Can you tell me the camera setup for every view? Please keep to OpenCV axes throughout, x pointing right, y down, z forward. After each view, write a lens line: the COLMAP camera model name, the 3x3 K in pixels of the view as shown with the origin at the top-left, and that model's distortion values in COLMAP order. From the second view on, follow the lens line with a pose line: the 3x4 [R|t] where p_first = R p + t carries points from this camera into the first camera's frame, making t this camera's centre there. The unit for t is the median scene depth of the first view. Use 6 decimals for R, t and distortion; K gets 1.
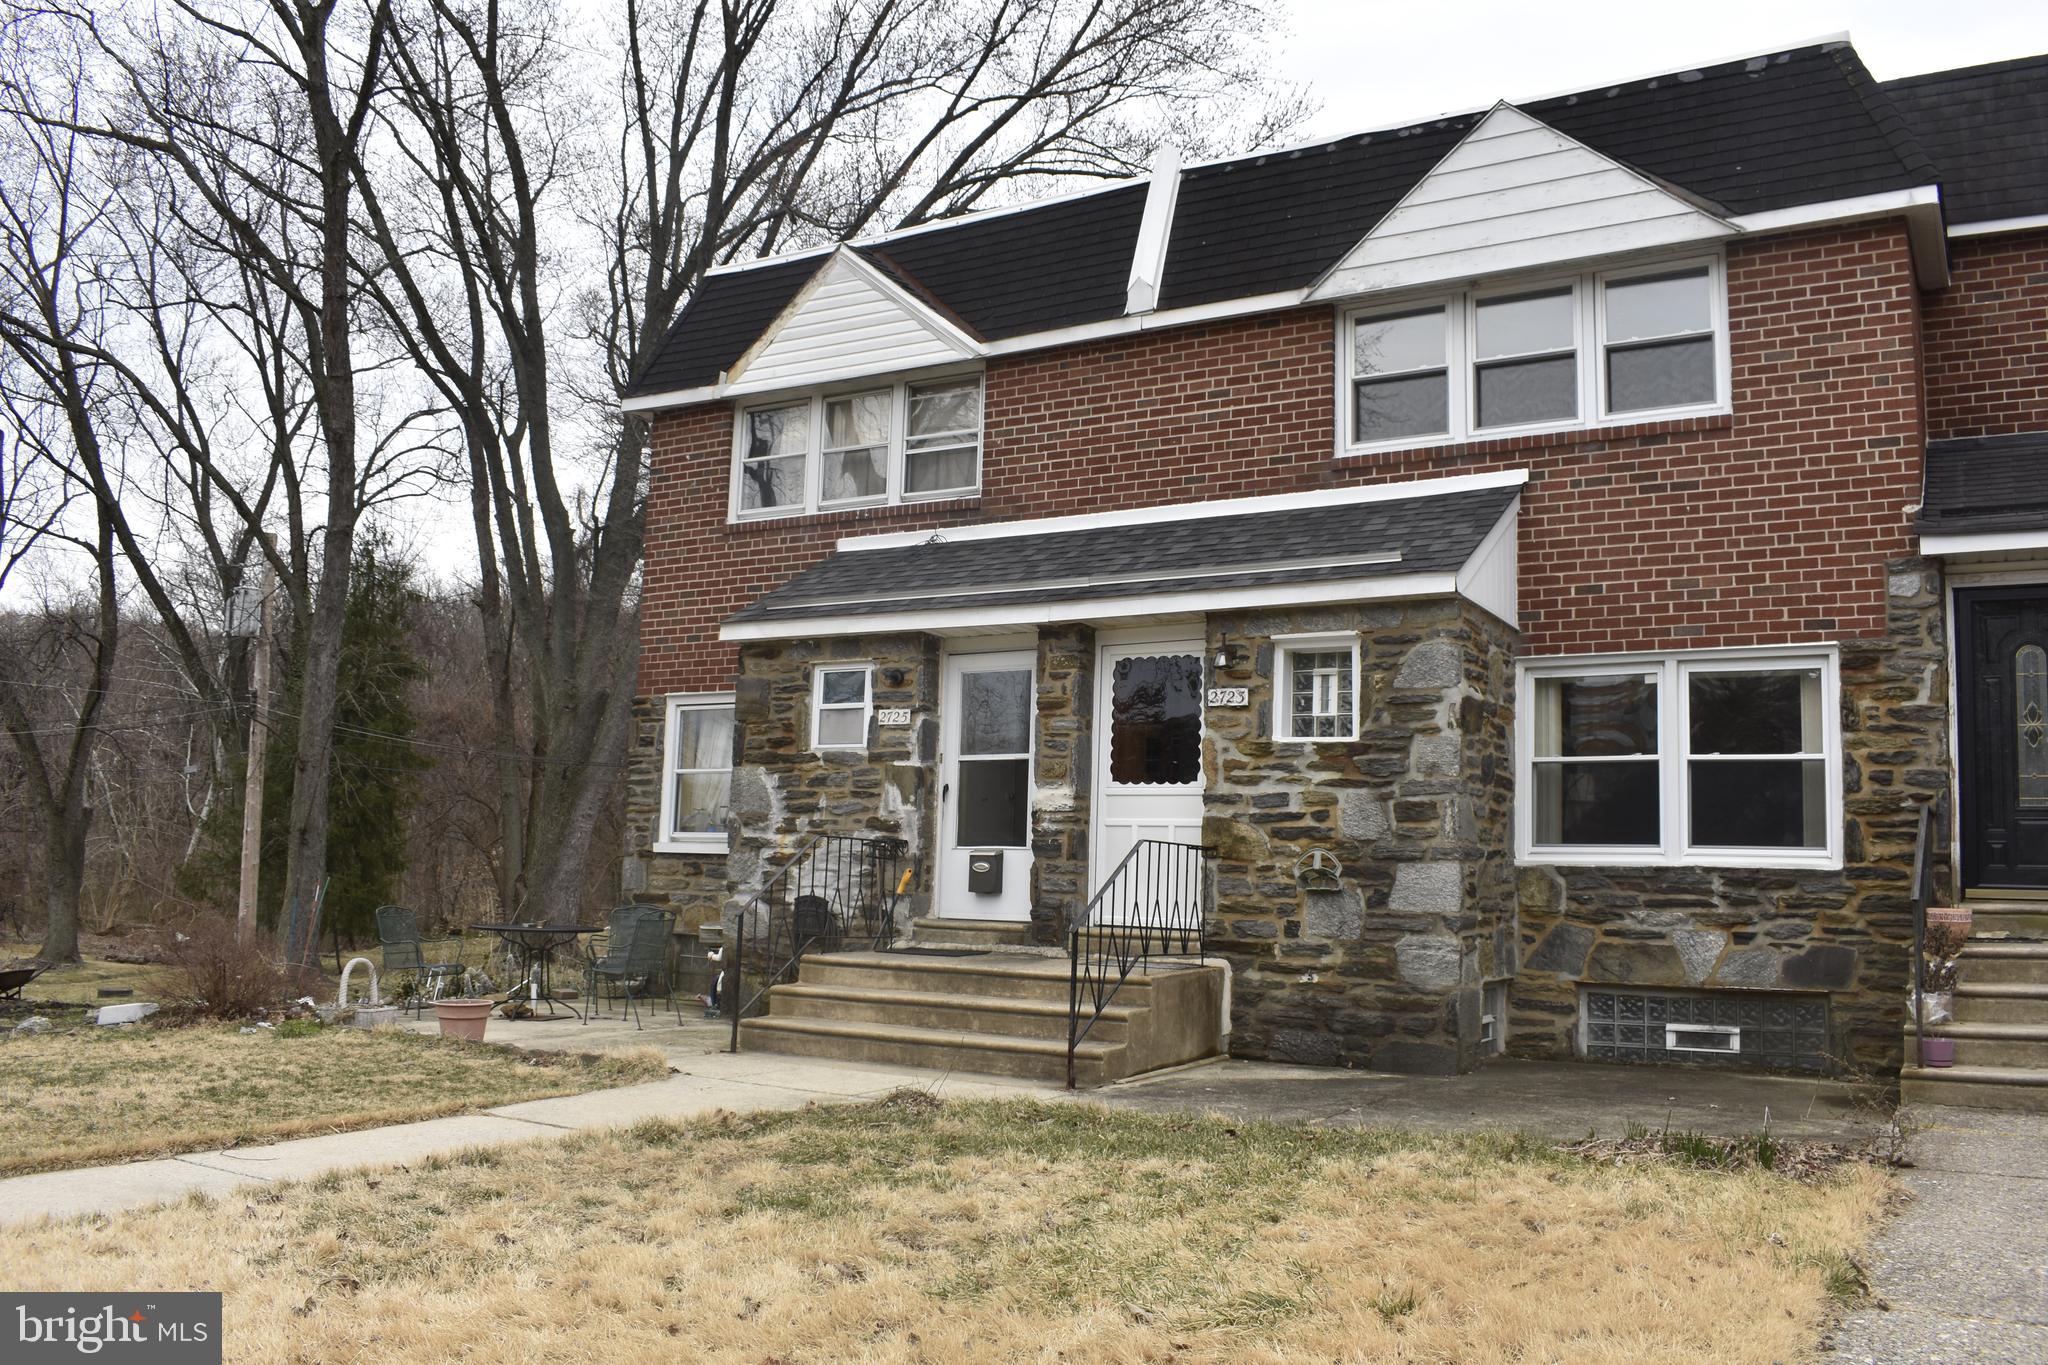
lens RADIAL K [[1596.7, 0, 1024.0], [0, 1596.7, 682.5], [0, 0, 1]] dist [-0.096358, 0.012134]
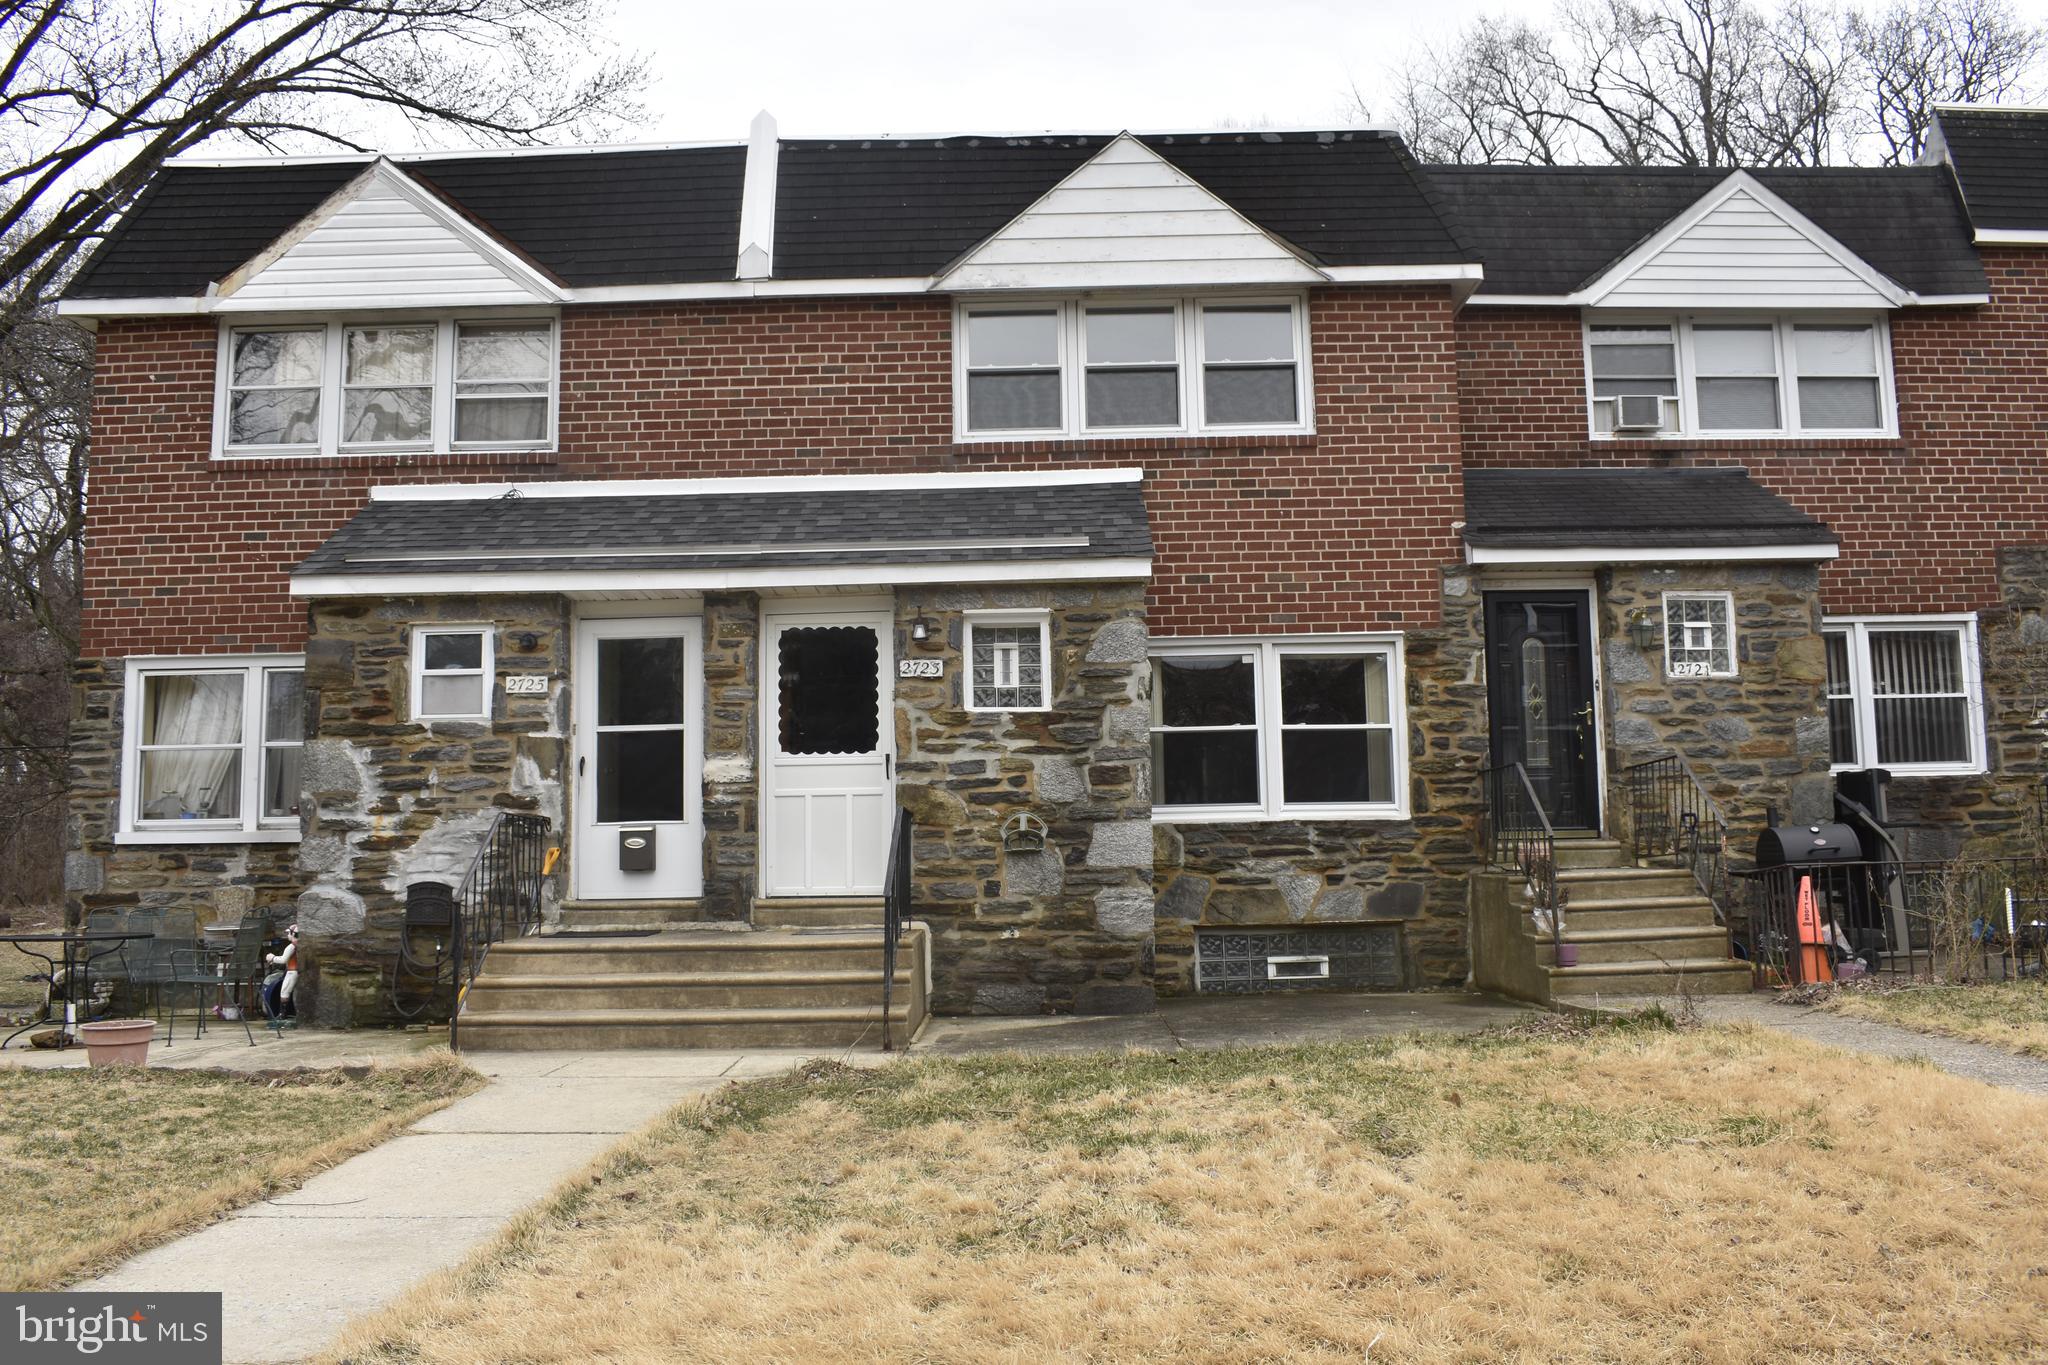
lens RADIAL K [[1618.2, 0, 1024.0], [0, 1618.2, 682.5], [0, 0, 1]] dist [-0.091240, 0.007834]
pose [[0.866028, 0.013154, 0.499822, -0.319518], [-0.018340, 0.999817, 0.005465, 0.010854], [-0.499659, -0.013899, 0.866111, 0.056345]]
